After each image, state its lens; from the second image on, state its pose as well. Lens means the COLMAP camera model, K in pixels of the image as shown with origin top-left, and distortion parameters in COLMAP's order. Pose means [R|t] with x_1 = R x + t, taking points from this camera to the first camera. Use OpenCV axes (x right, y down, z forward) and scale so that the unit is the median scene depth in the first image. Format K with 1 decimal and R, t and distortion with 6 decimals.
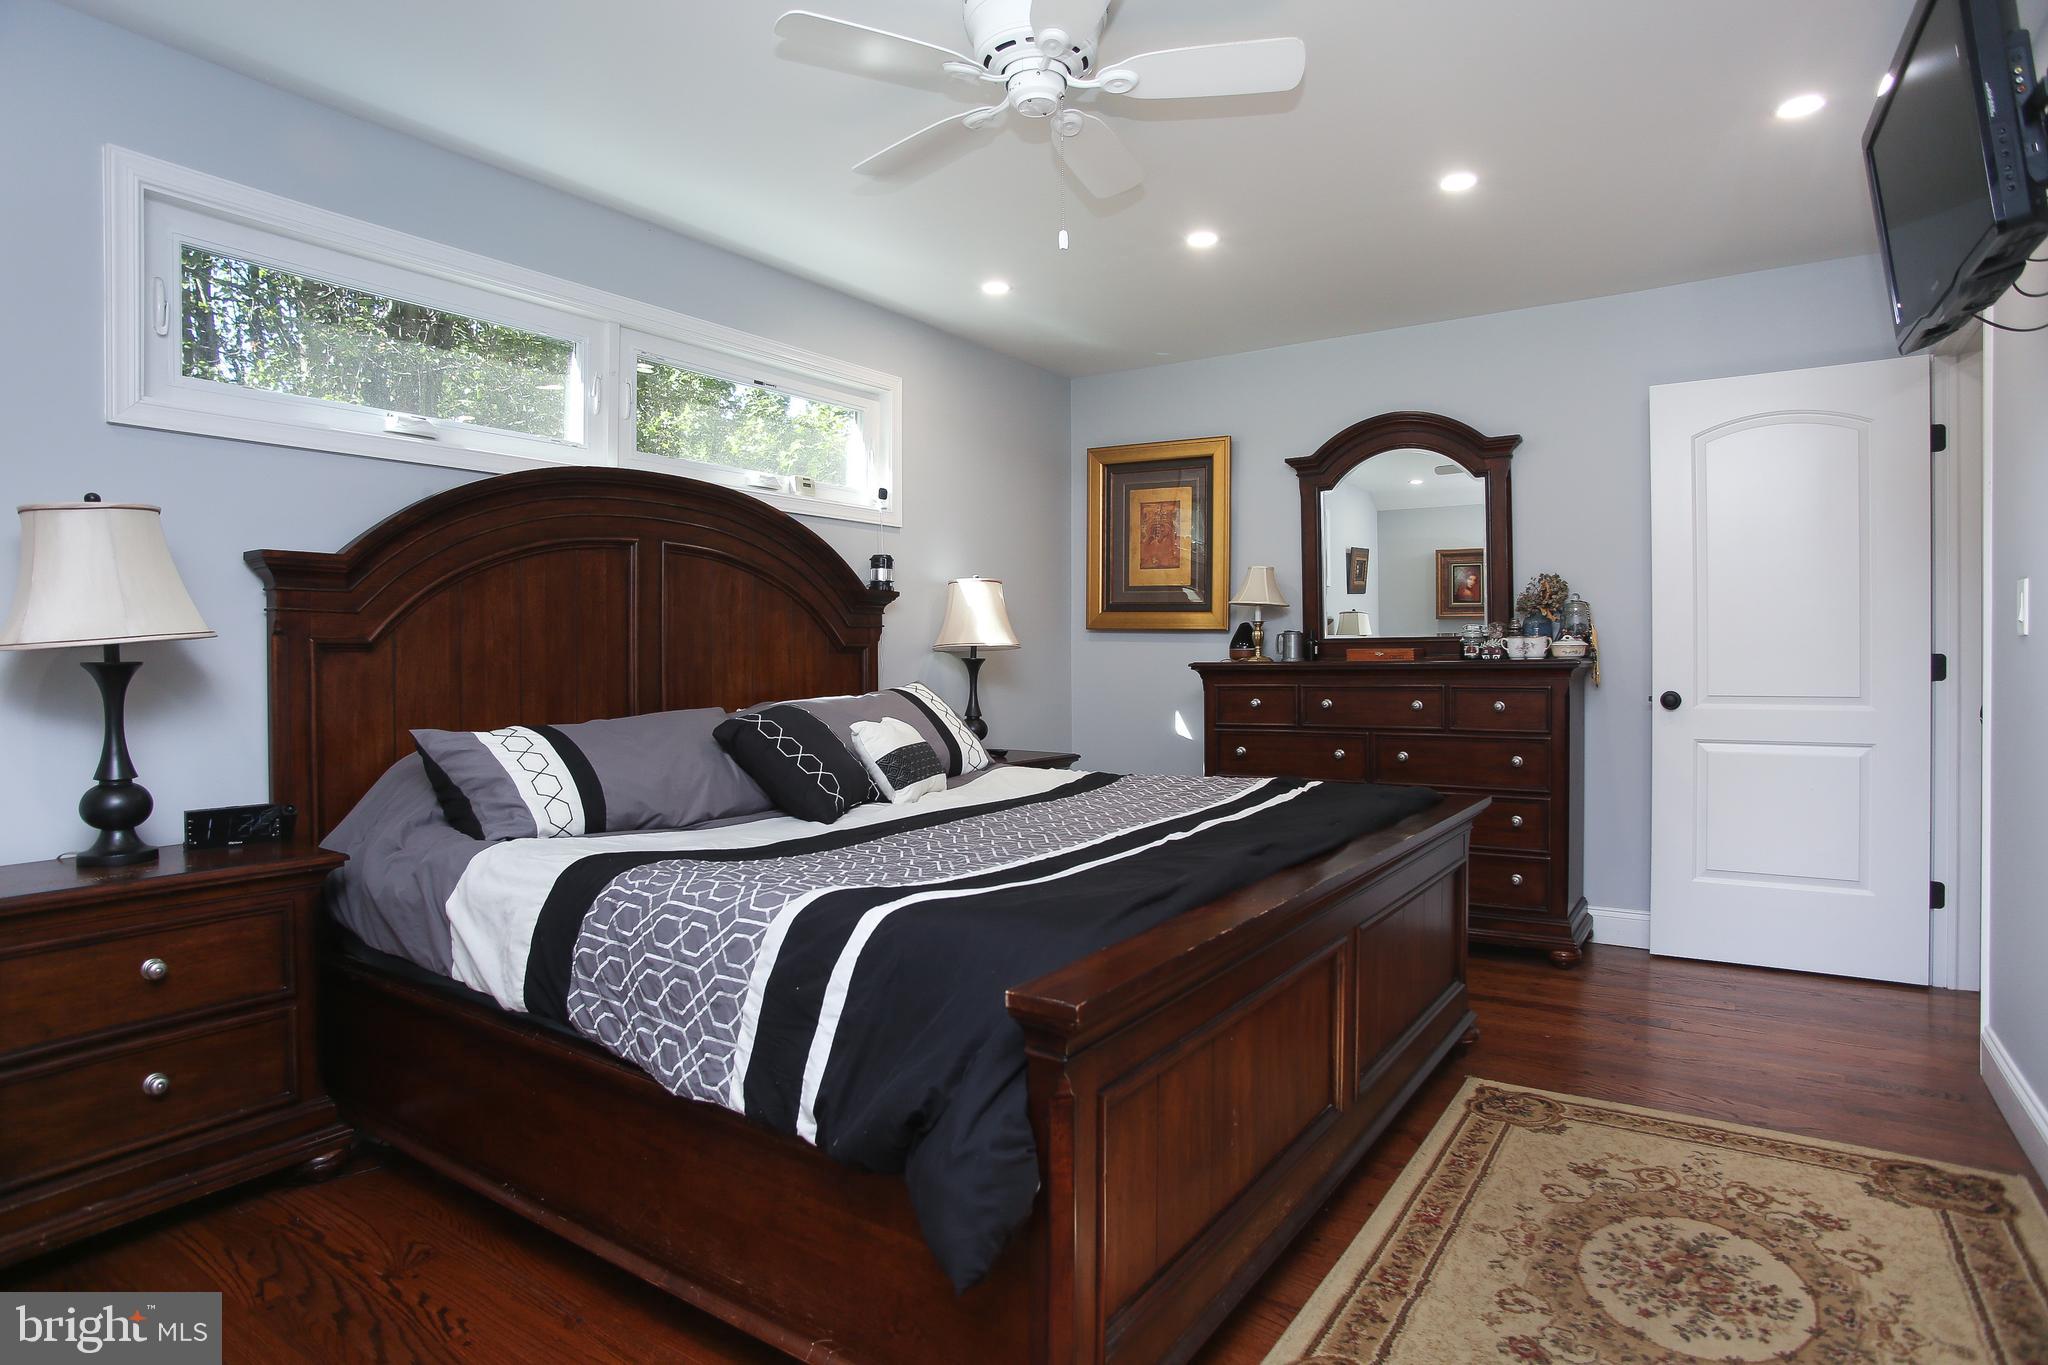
lens RADIAL K [[1130.9, 0, 1024.4], [0, 1130.9, 670.2], [0, 0, 1]] dist [-0.094786, 0.039534]
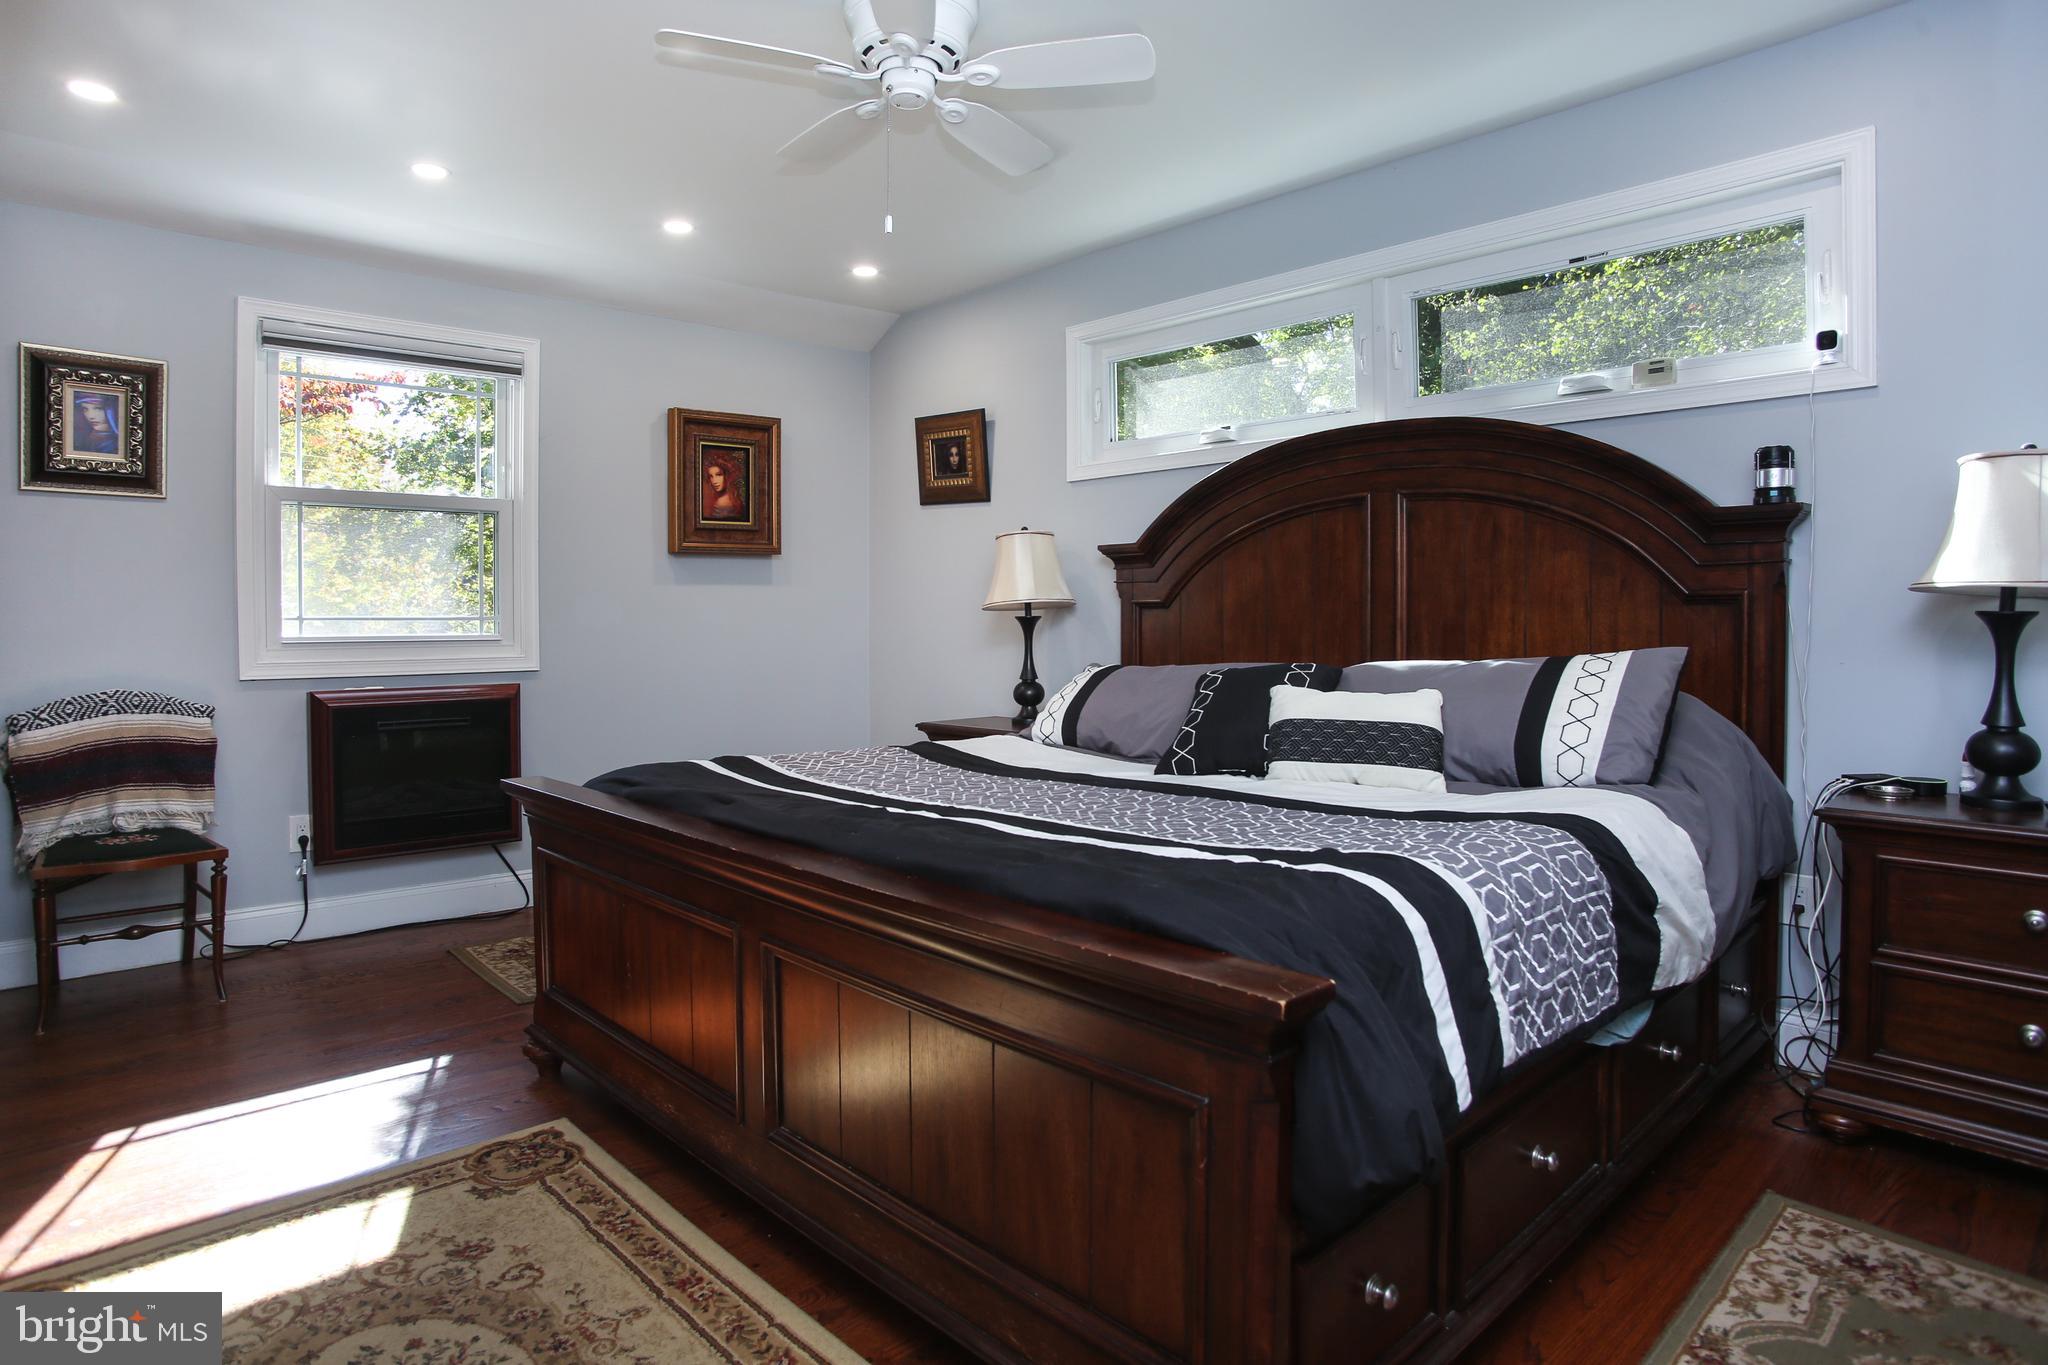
lens RADIAL K [[1130.9, 0, 1020.8], [0, 1130.9, 698.4], [0, 0, 1]] dist [-0.094786, 0.039534]
pose [[-0.215147, 0.083589, -0.972998, 0.818955], [0.005054, 0.996412, 0.084483, -0.023414], [0.976569, 0.013258, -0.214798, 1.053286]]
